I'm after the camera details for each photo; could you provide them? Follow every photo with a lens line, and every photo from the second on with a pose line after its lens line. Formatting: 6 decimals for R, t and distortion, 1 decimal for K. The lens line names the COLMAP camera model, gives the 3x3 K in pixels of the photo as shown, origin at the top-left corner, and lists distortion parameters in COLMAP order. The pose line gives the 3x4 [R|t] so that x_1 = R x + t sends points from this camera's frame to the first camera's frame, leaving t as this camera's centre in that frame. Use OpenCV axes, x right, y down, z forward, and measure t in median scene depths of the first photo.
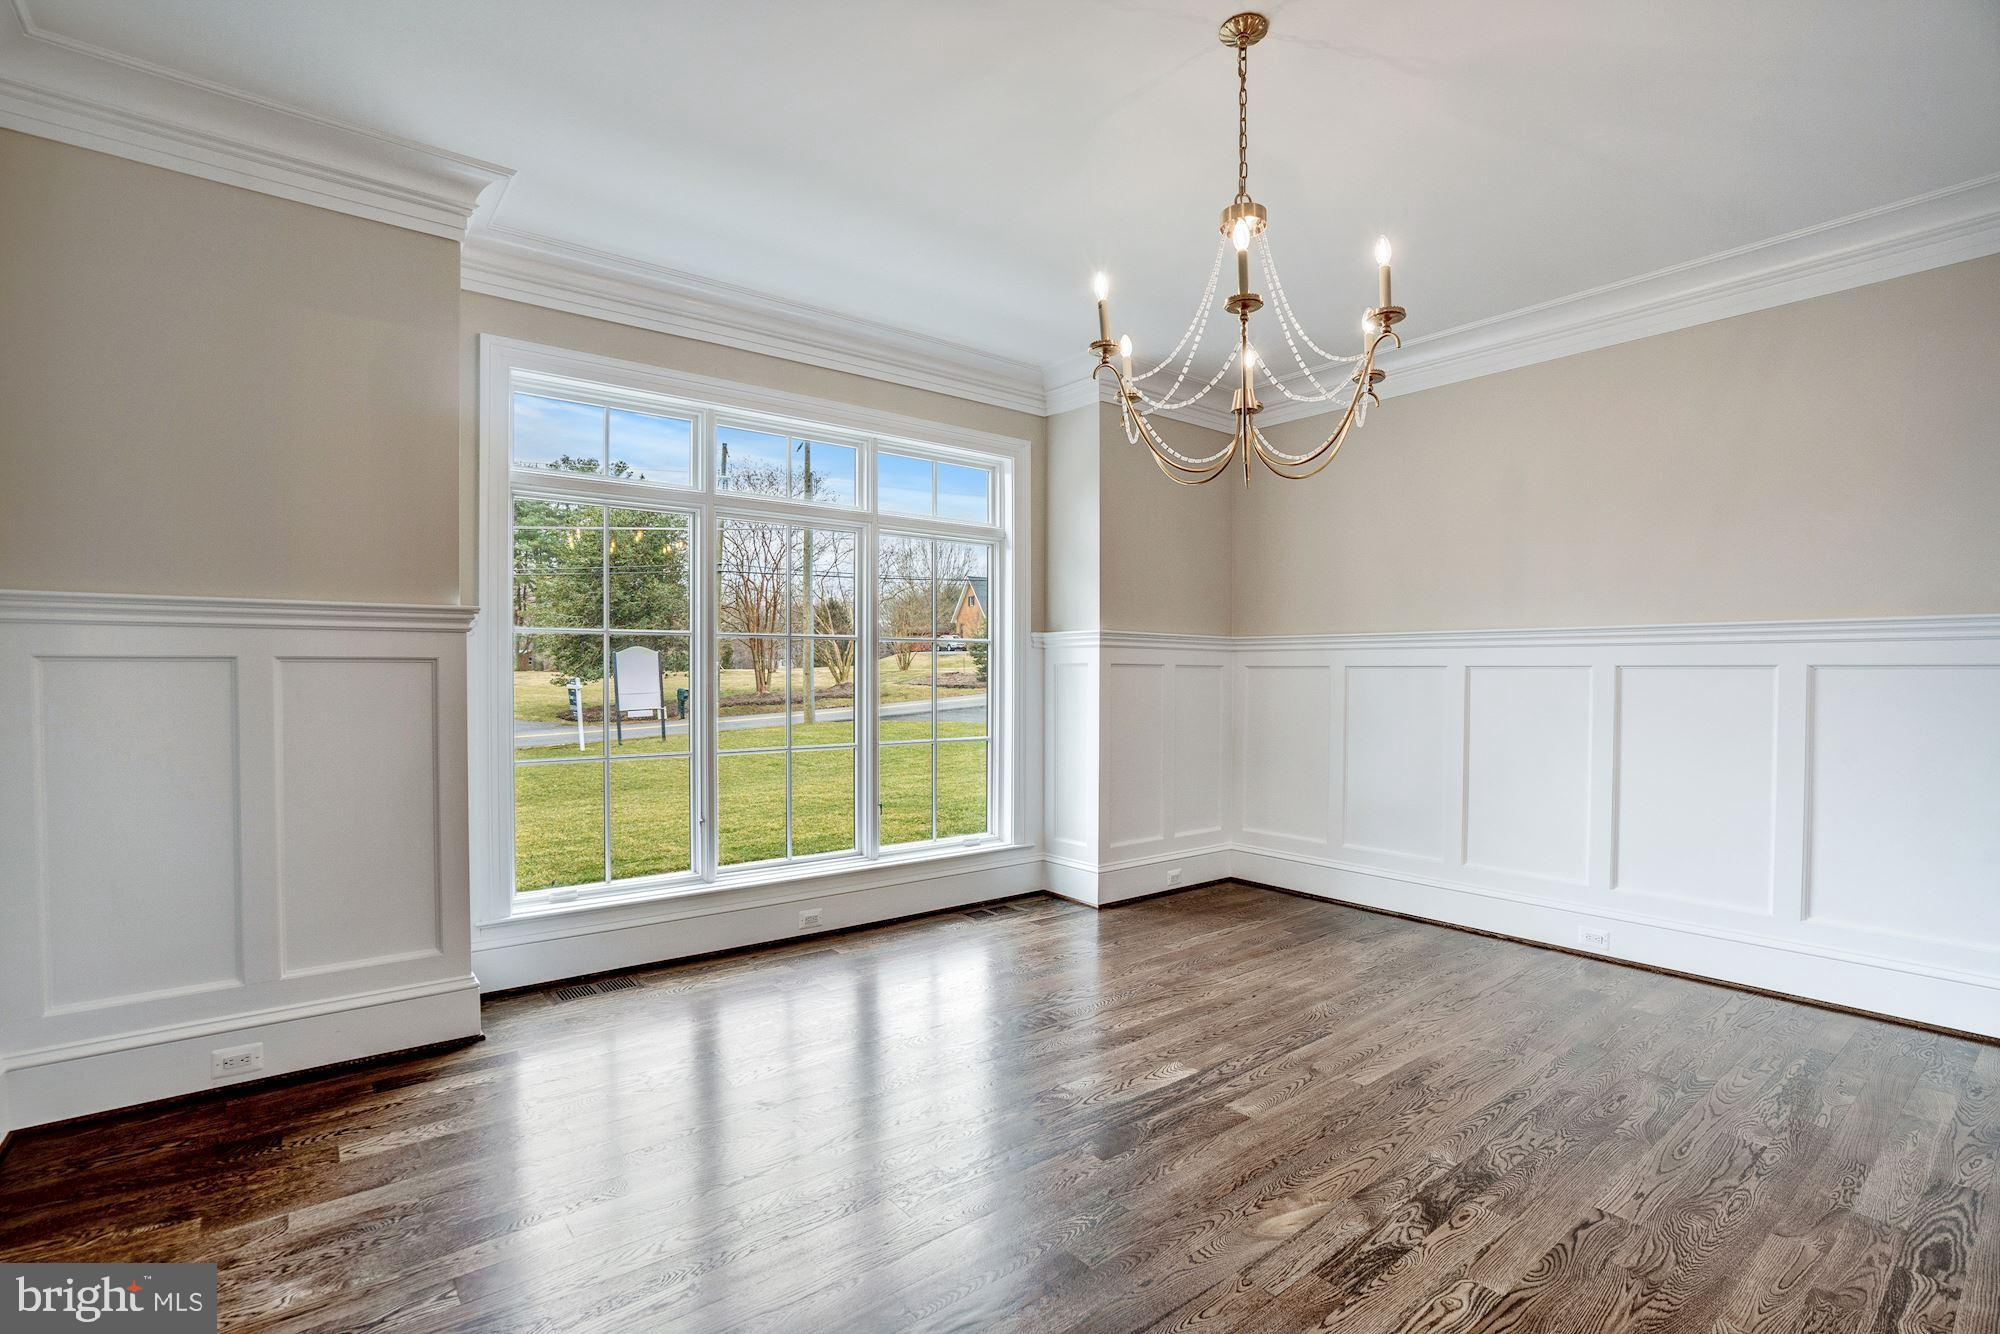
lens RADIAL K [[912.0, 0, 991.0], [0, 912.0, 694.1], [0, 0, 1]] dist [-0.053719, 0.015758]
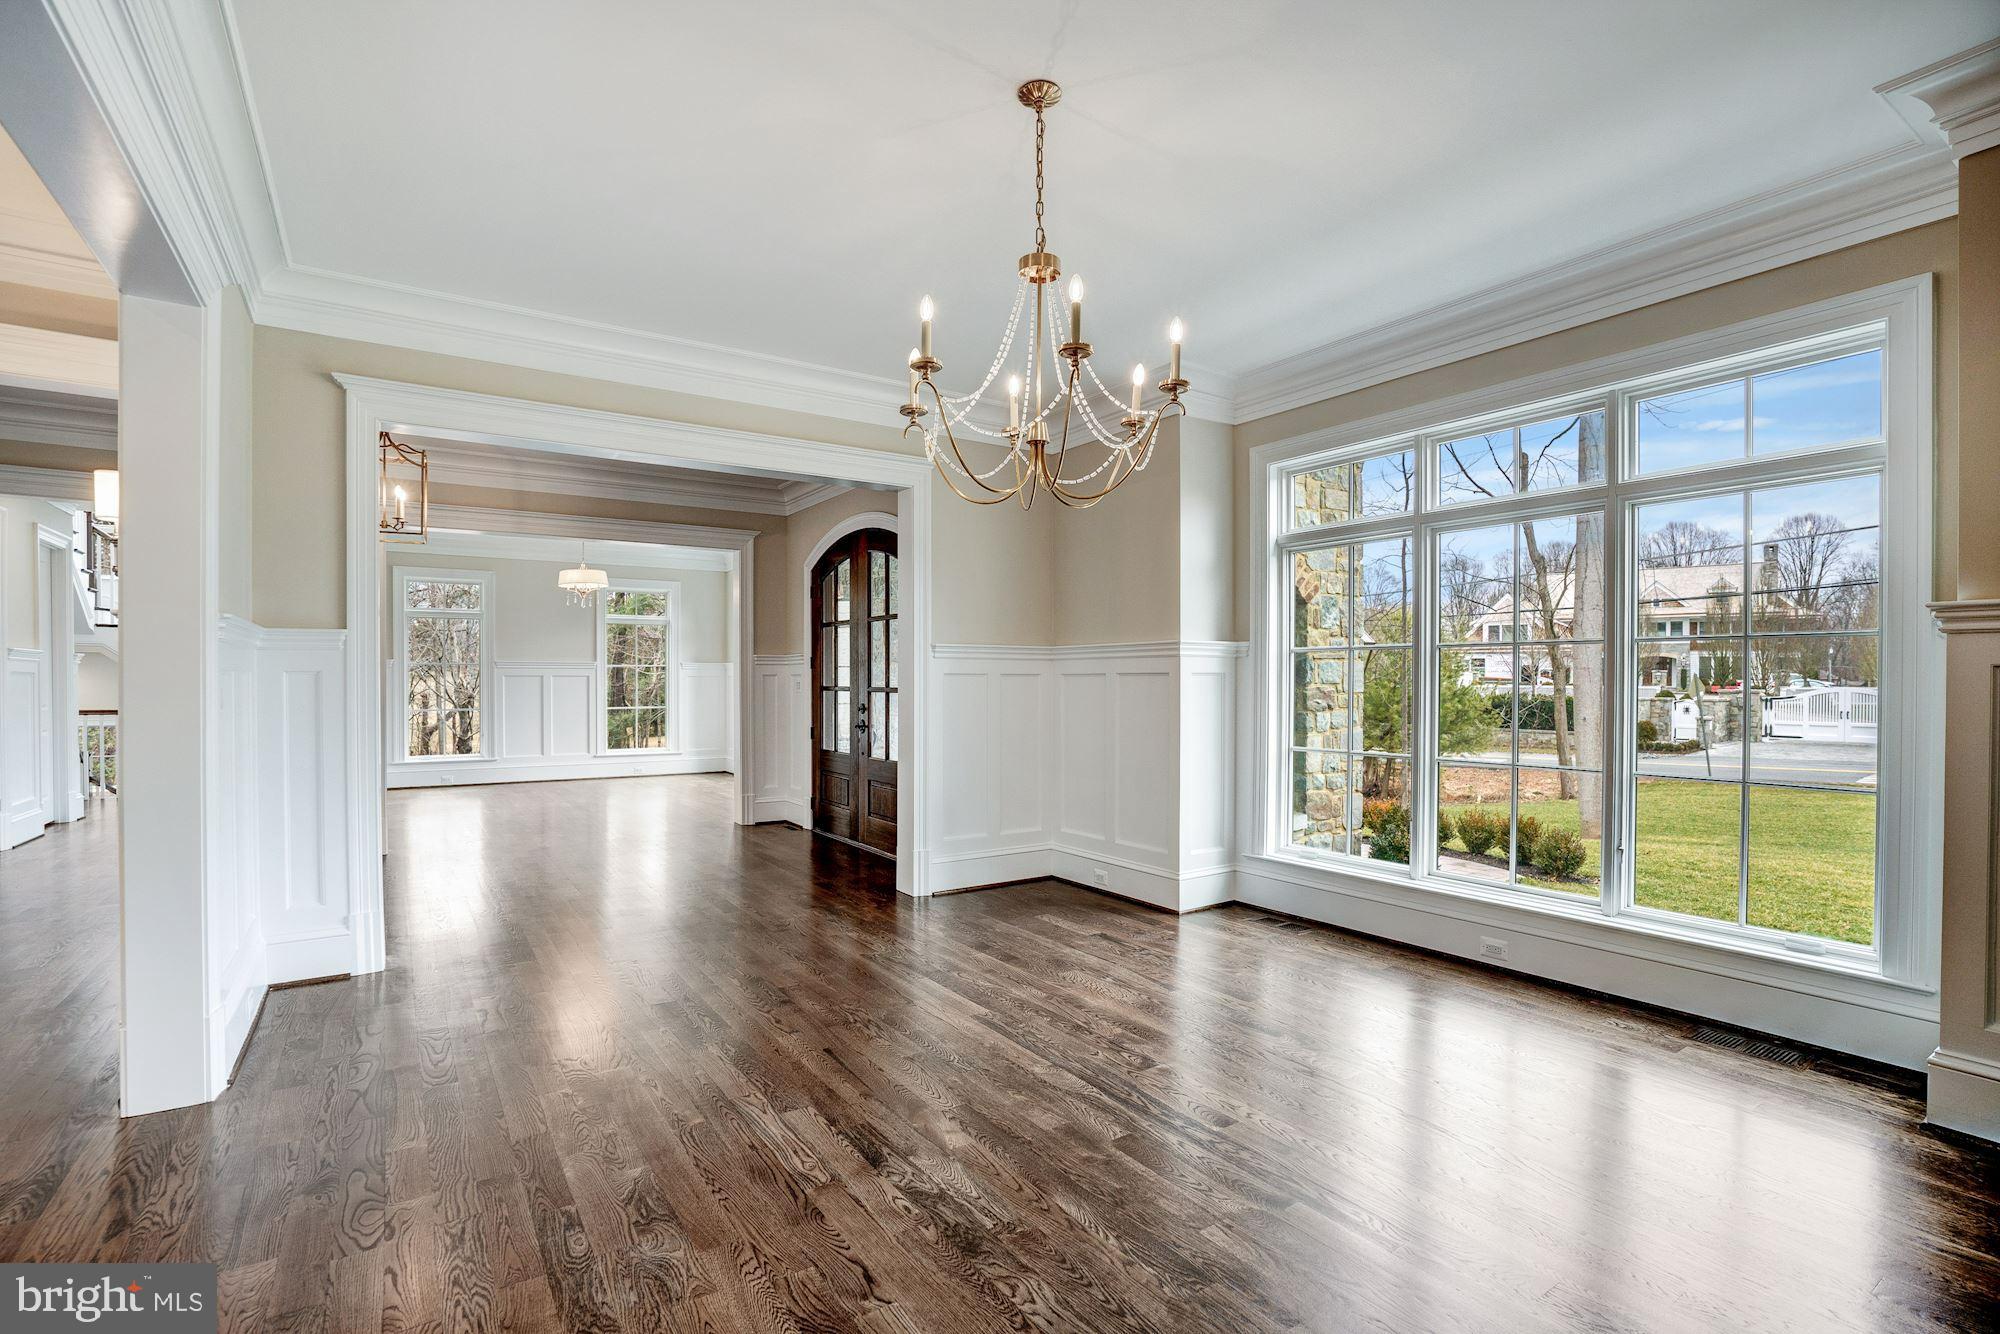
lens RADIAL K [[912.0, 0, 991.0], [0, 912.0, 694.1], [0, 0, 1]] dist [-0.053719, 0.015758]
pose [[-0.072127, 0.011915, -0.997324, 1.174227], [-0.024399, 0.999608, 0.013707, -0.017673], [0.997097, 0.025323, -0.071808, 0.871193]]
